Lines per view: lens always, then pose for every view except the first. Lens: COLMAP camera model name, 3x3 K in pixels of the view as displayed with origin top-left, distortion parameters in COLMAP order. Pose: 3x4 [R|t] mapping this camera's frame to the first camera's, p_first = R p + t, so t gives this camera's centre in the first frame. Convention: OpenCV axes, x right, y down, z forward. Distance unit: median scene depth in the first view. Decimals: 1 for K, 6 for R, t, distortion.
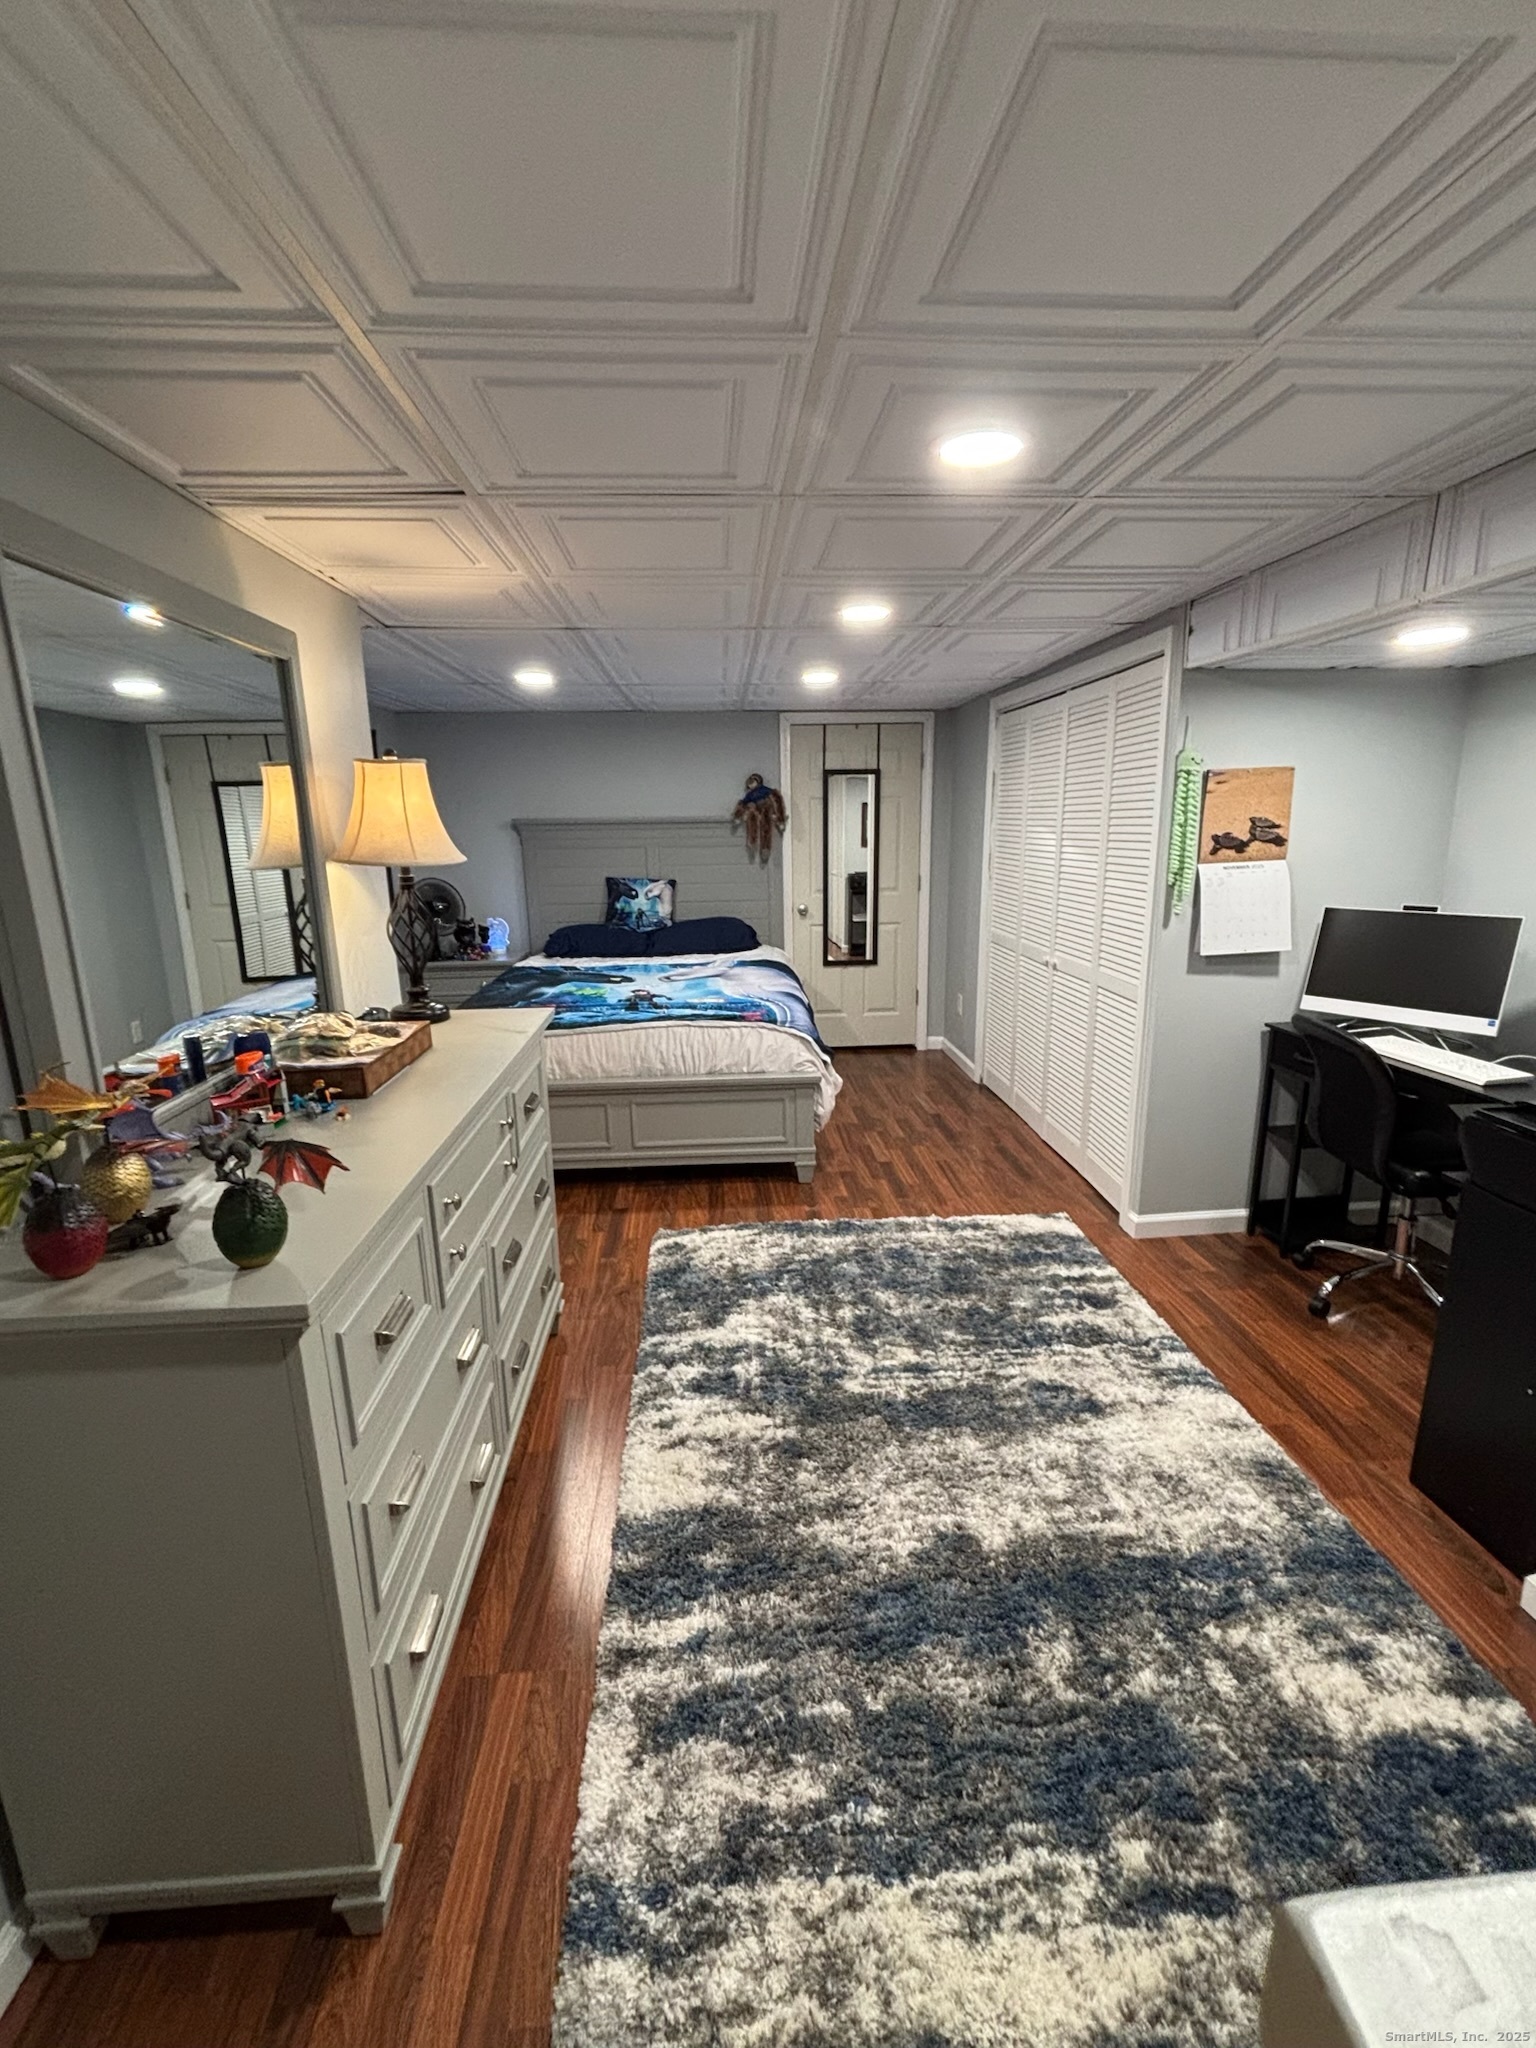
lens RADIAL K [[826.2, 0, 761.6], [0, 826.2, 1005.5], [0, 0, 1]] dist [-0.006435, 0.000655]
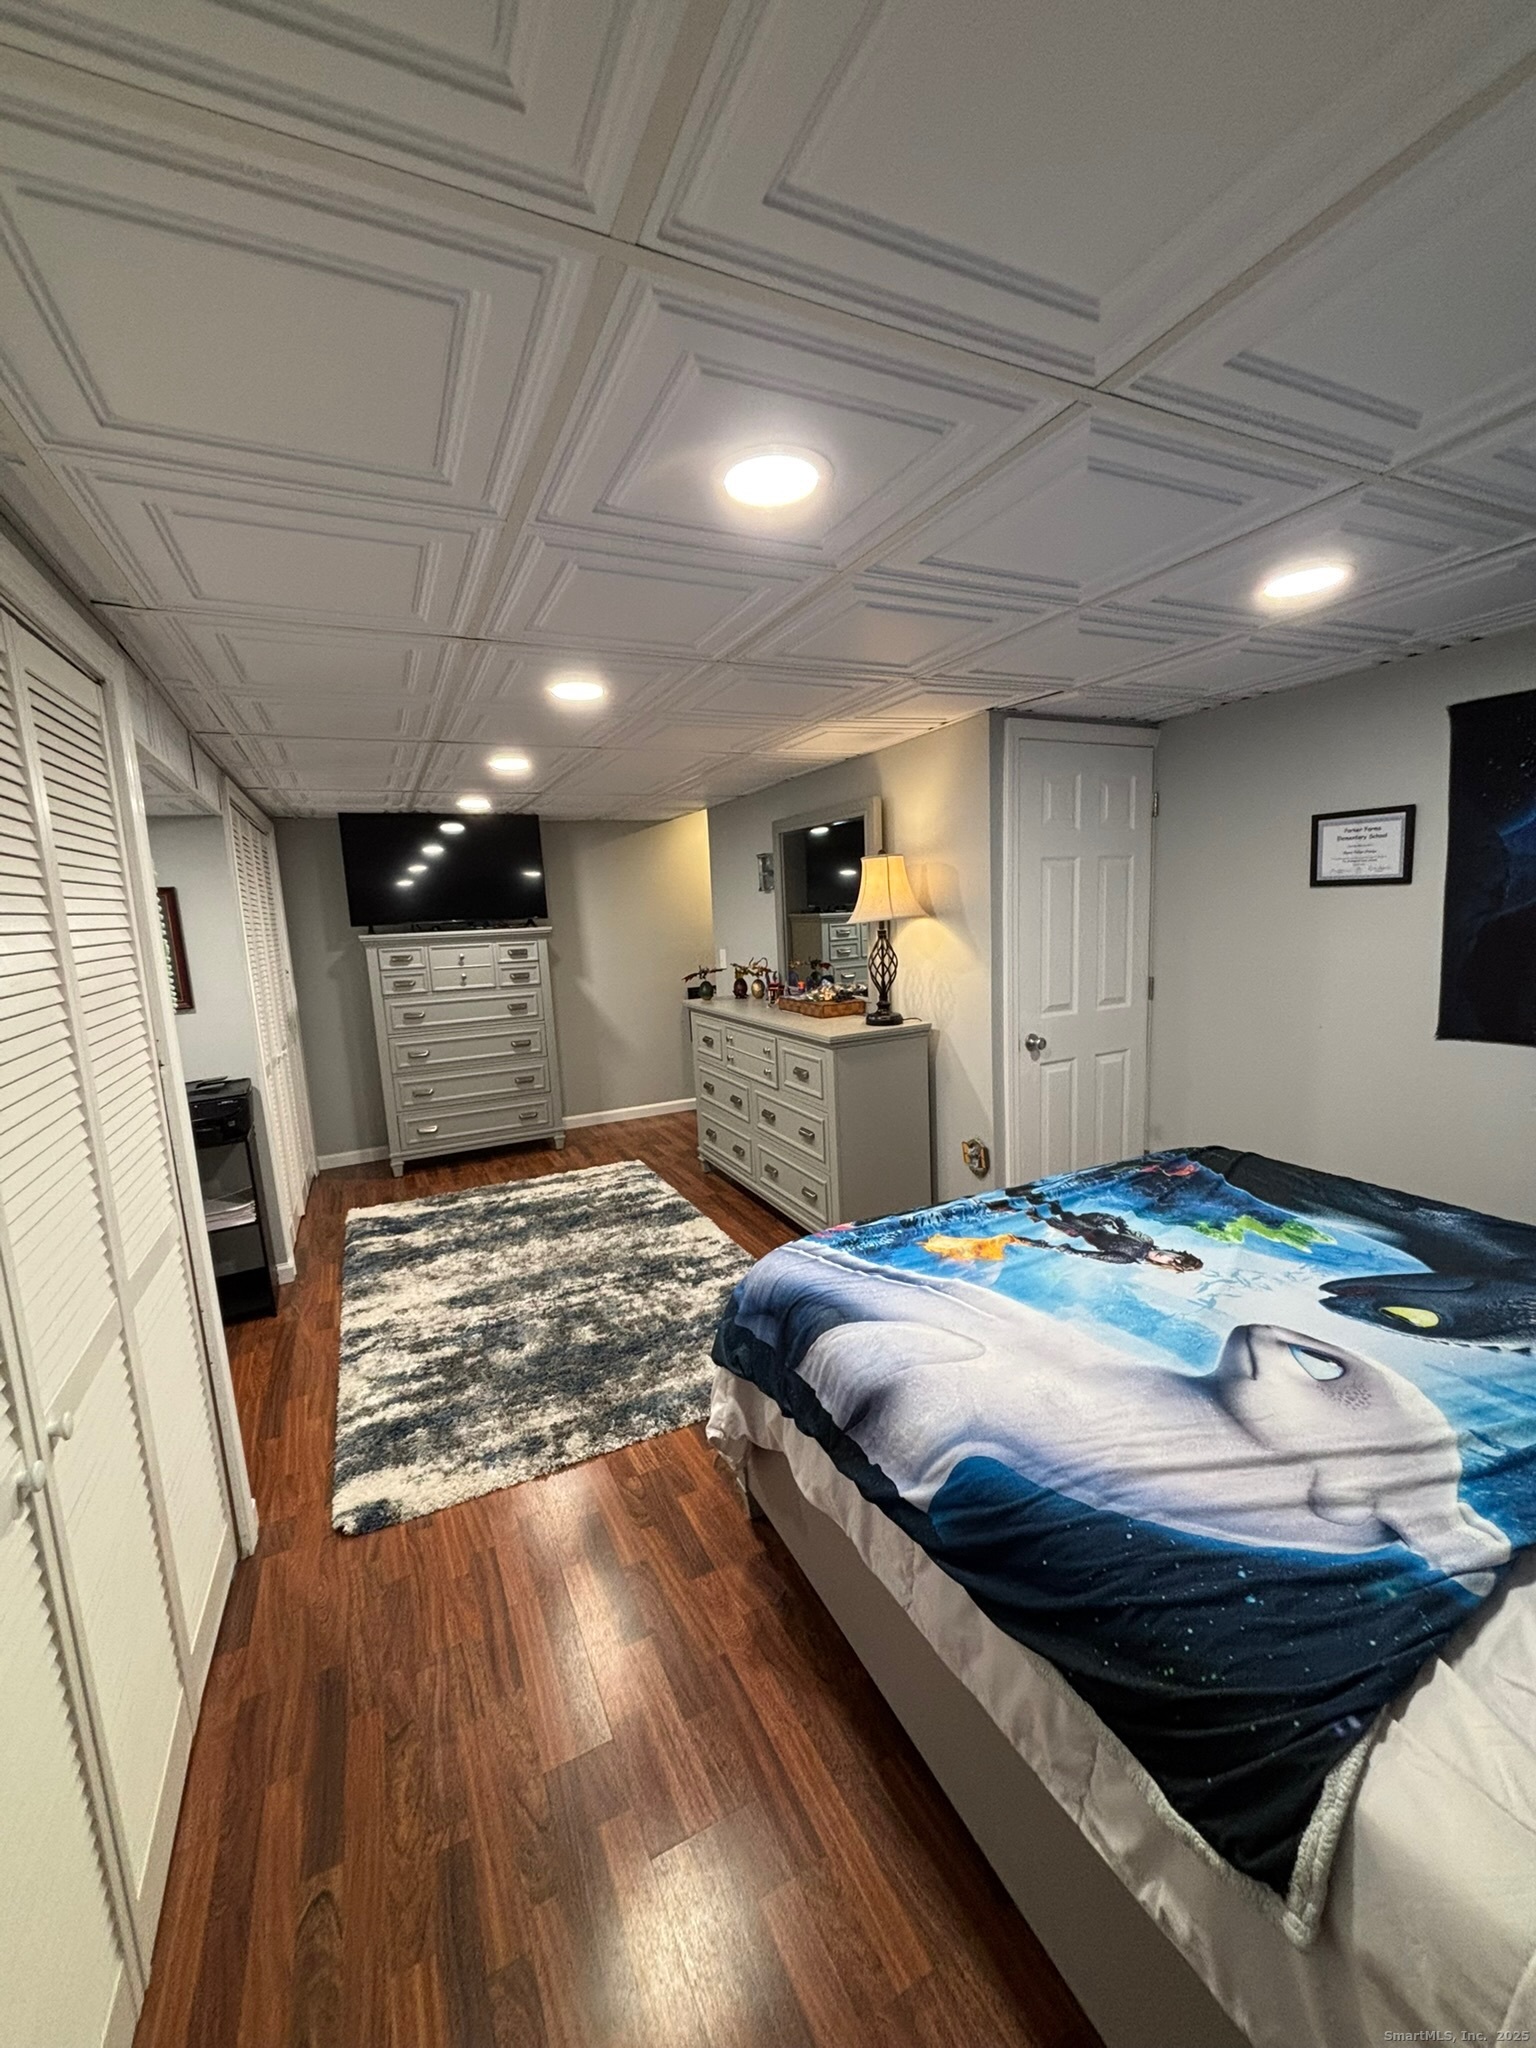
lens RADIAL K [[826.2, 0, 757.5], [0, 826.2, 1017.2], [0, 0, 1]] dist [-0.006435, 0.000655]
pose [[-0.921319, 0.130386, -0.366293, 0.397462], [-0.012362, 0.931794, 0.362776, -0.600481], [0.388611, 0.338760, -0.856868, 2.504314]]
